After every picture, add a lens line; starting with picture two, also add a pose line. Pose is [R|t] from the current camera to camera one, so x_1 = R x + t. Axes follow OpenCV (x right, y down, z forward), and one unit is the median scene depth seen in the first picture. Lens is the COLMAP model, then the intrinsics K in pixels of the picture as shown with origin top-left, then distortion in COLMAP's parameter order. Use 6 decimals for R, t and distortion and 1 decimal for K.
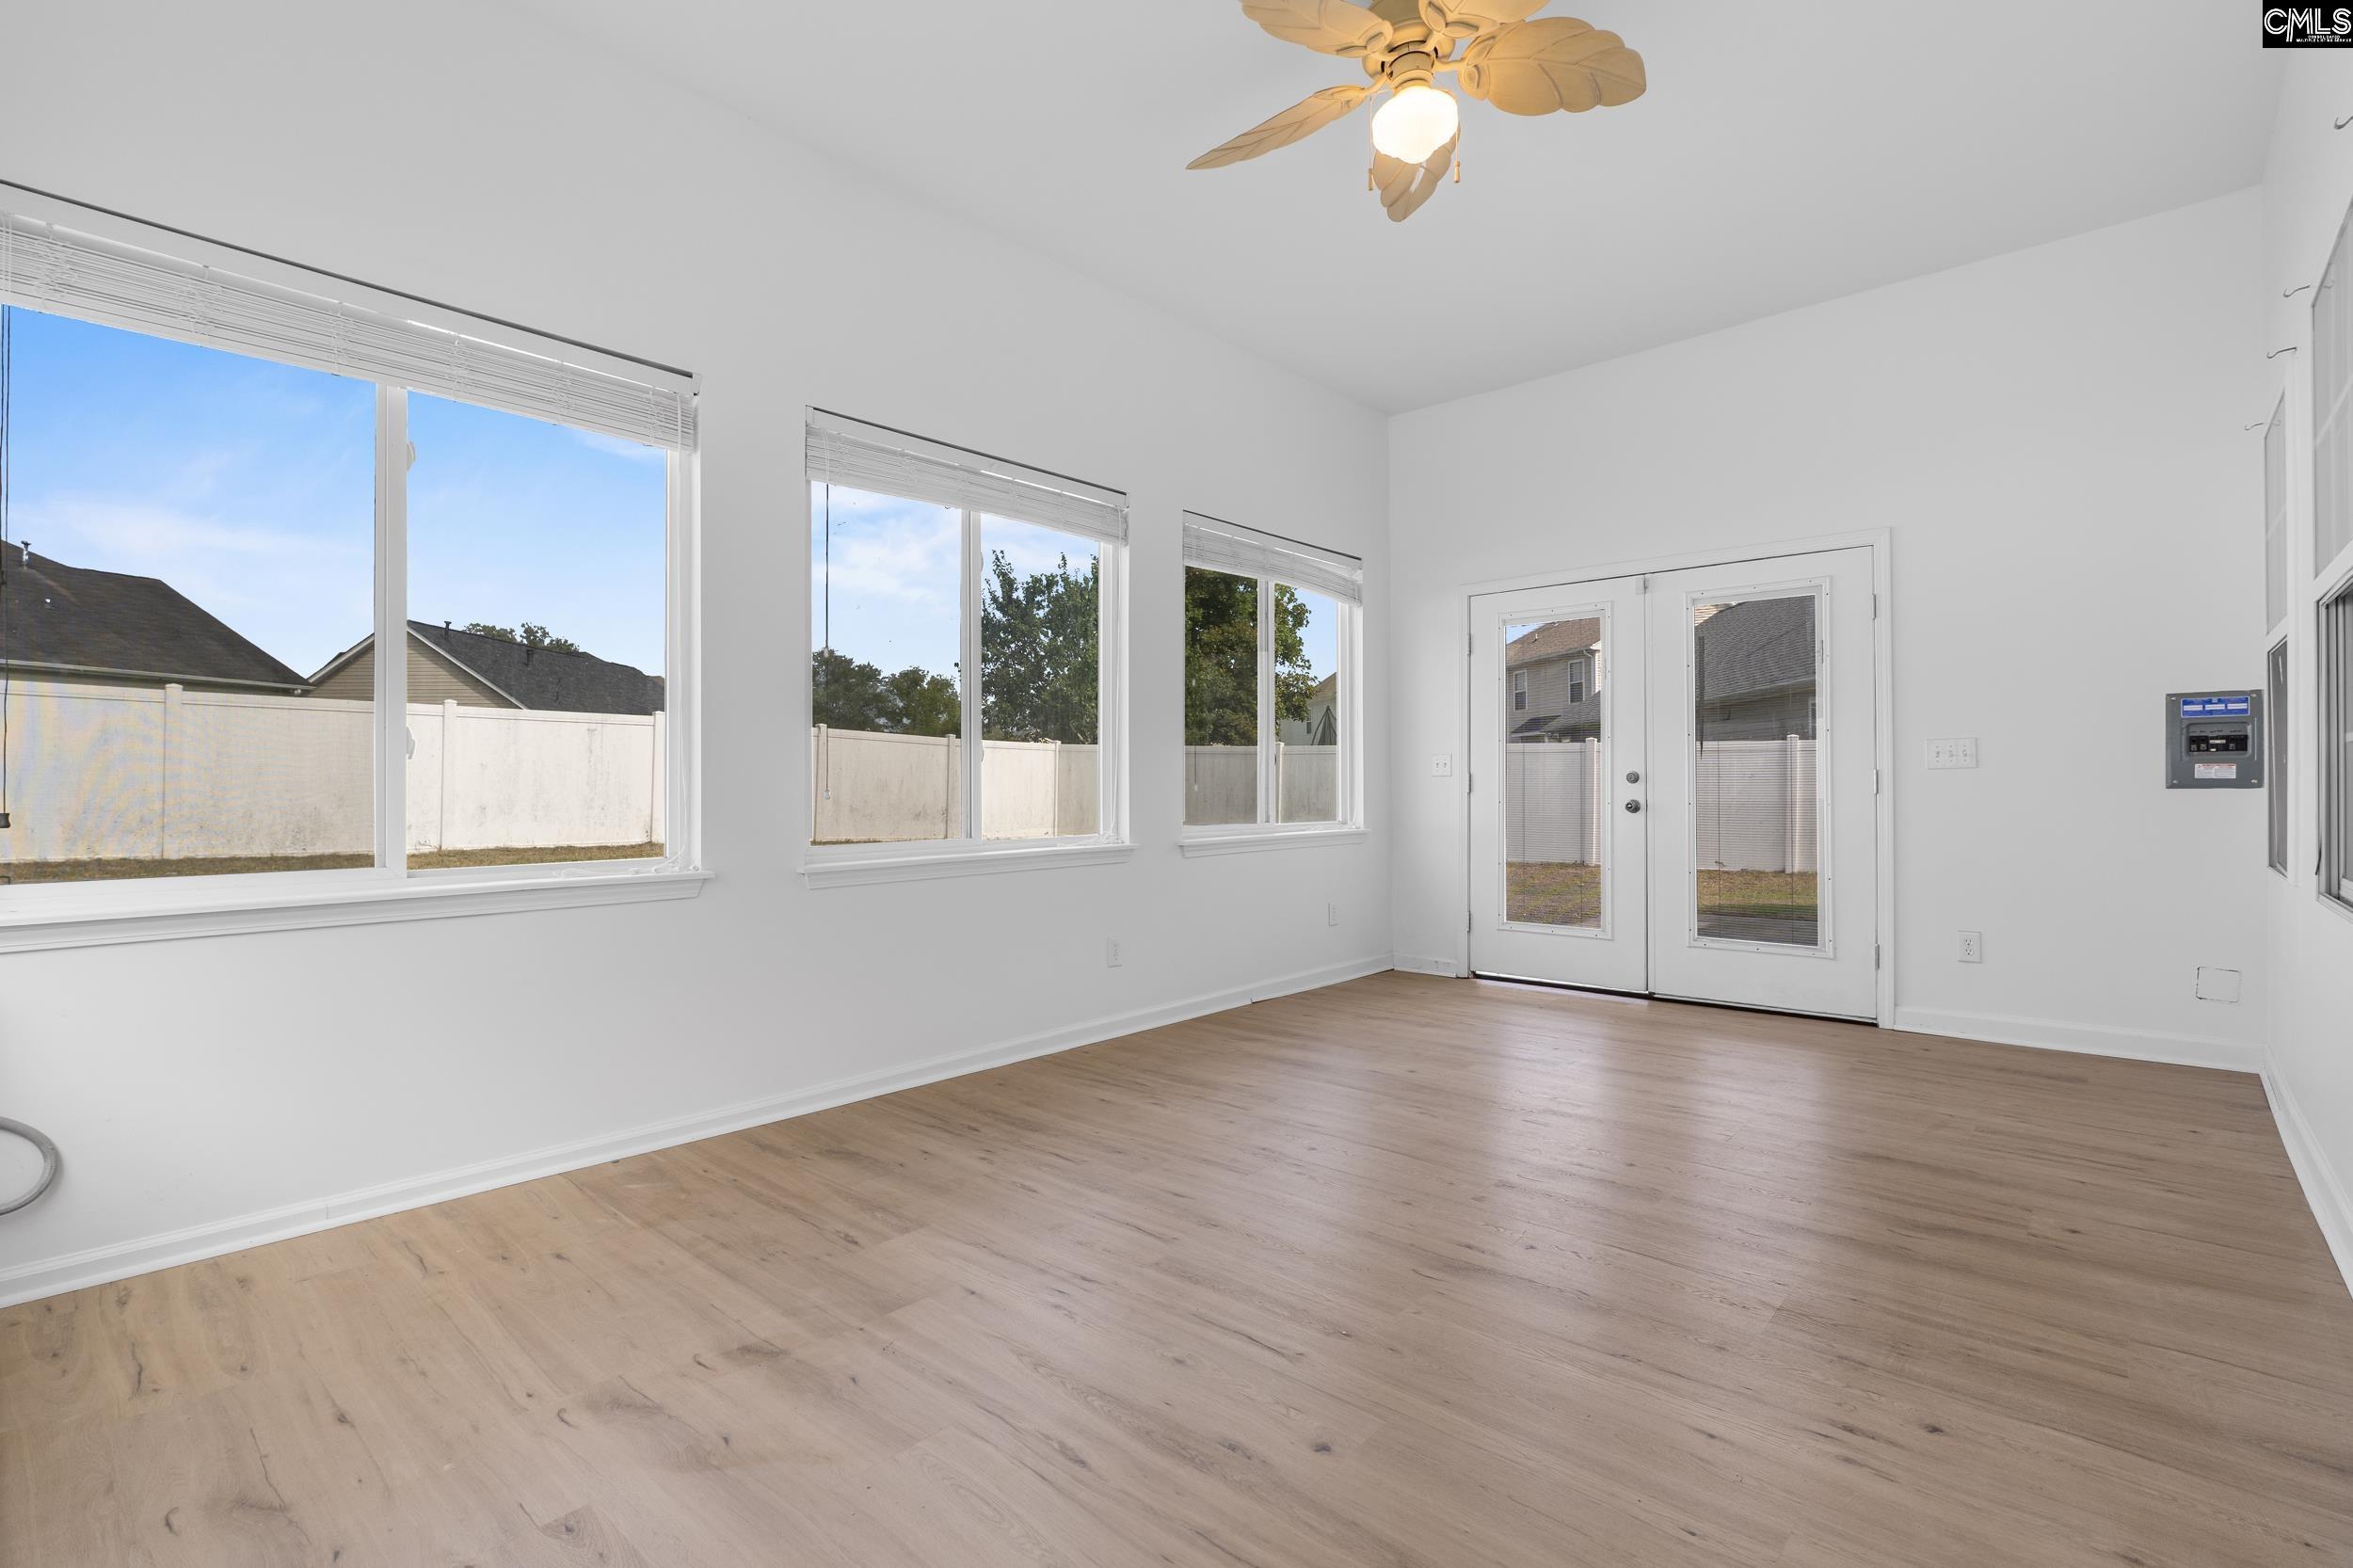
lens RADIAL K [[1075.3, 0, 1166.4], [0, 1075.3, 781.7], [0, 0, 1]] dist [-0.010152, 0.000387]
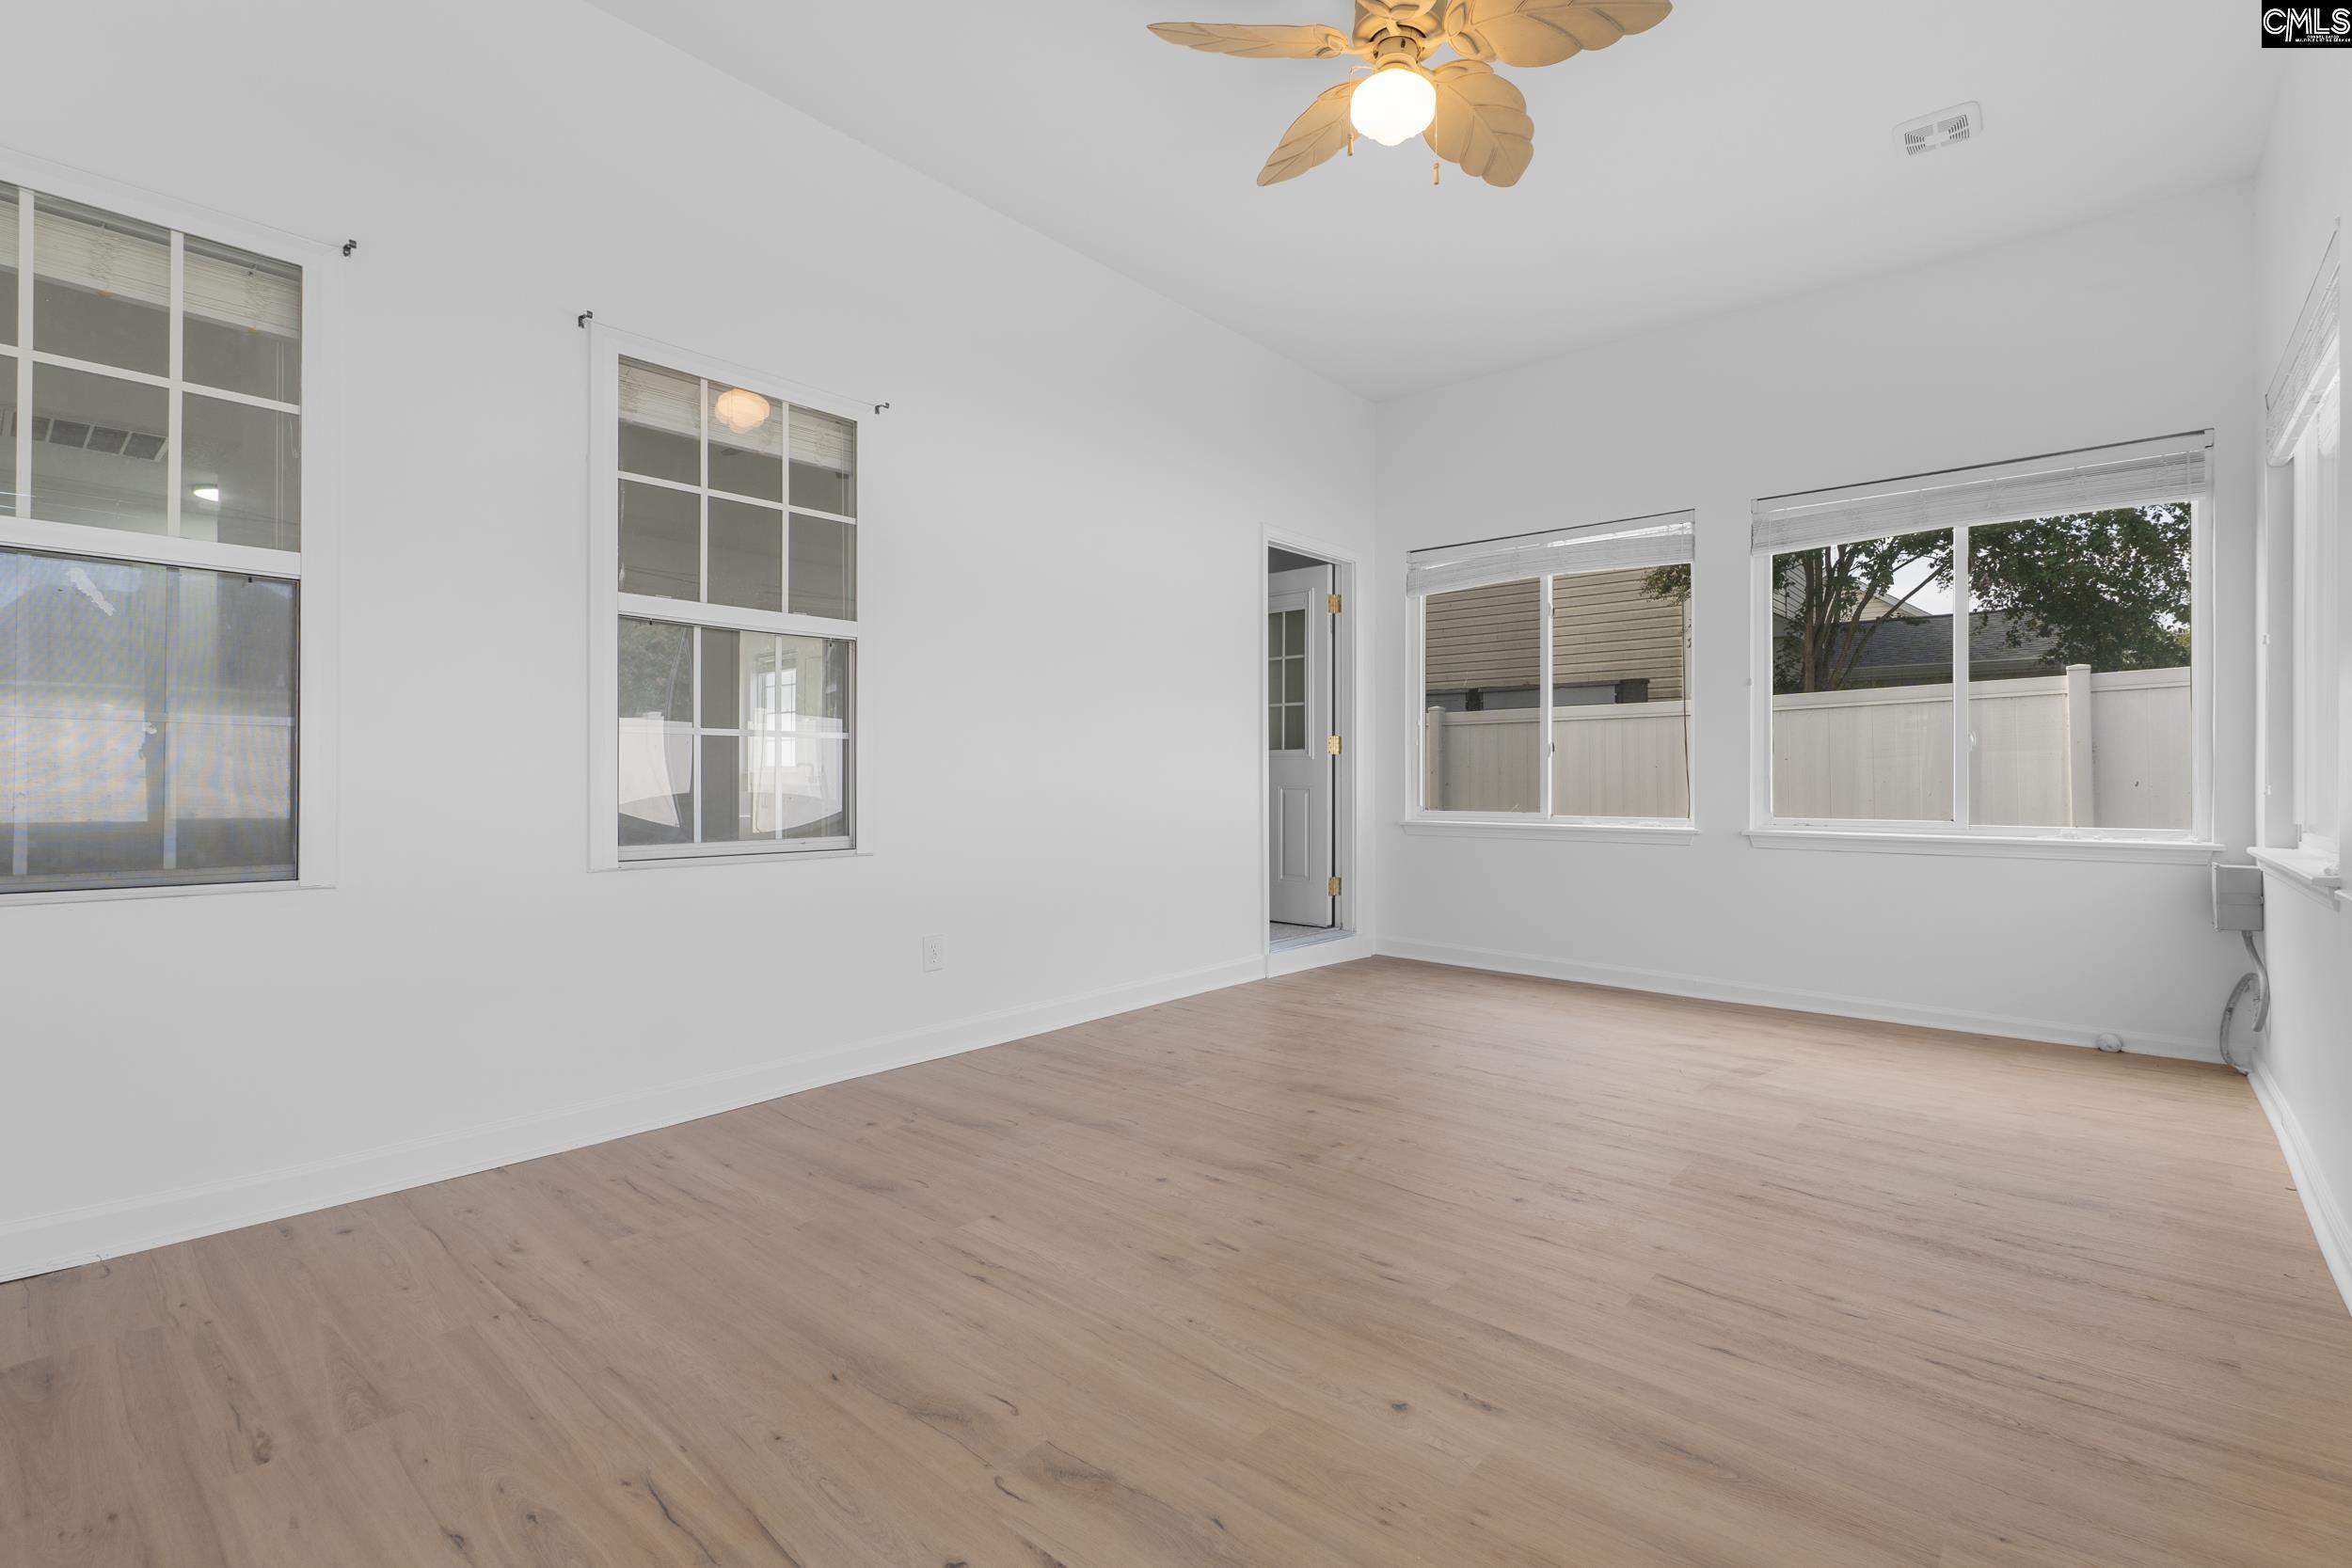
lens RADIAL K [[1074.8, 0, 1165.9], [0, 1074.8, 781.7], [0, 0, 1]] dist [-0.010152, 0.000387]
pose [[-0.999928, 0.000894, -0.011992, 0.451324], [0.000938, 0.999993, -0.003718, 0.020550], [0.011989, -0.003728, -0.999921, 1.970396]]
